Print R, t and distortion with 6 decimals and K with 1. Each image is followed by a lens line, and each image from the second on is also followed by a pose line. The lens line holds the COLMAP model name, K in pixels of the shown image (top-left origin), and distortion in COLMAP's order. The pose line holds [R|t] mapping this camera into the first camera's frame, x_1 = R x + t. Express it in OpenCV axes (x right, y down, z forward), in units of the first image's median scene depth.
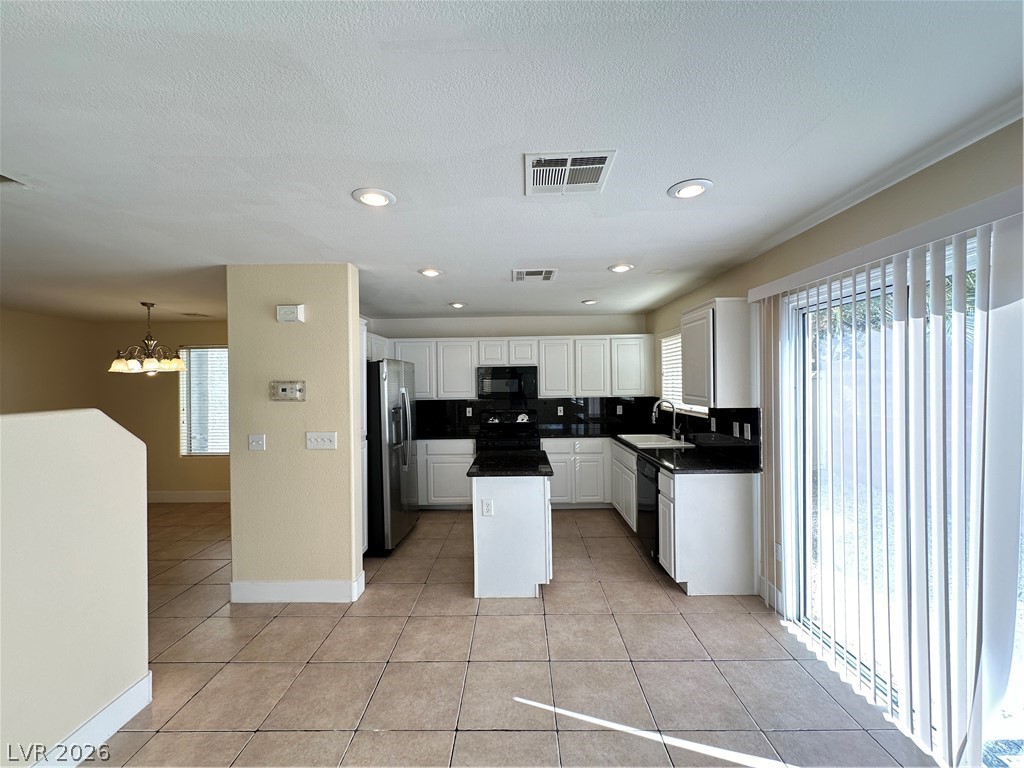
lens RADIAL K [[407.1, 0, 513.1], [0, 407.1, 384.7], [0, 0, 1]] dist [-0.001272, 0.000134]
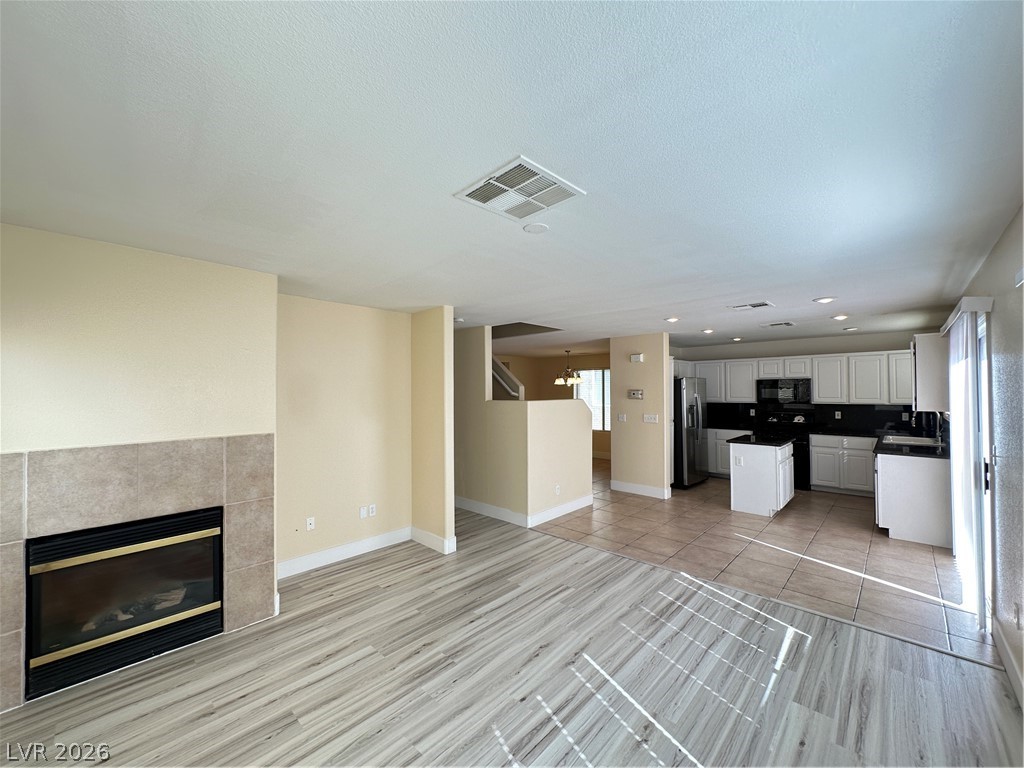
lens RADIAL K [[407.1, 0, 513.4], [0, 407.1, 387.1], [0, 0, 1]] dist [-0.001272, 0.000134]
pose [[0.736799, 0.003043, -0.676106, 0.303057], [-0.008376, 0.999954, -0.004628, -0.006399], [0.676060, 0.009073, 0.736790, -0.726760]]
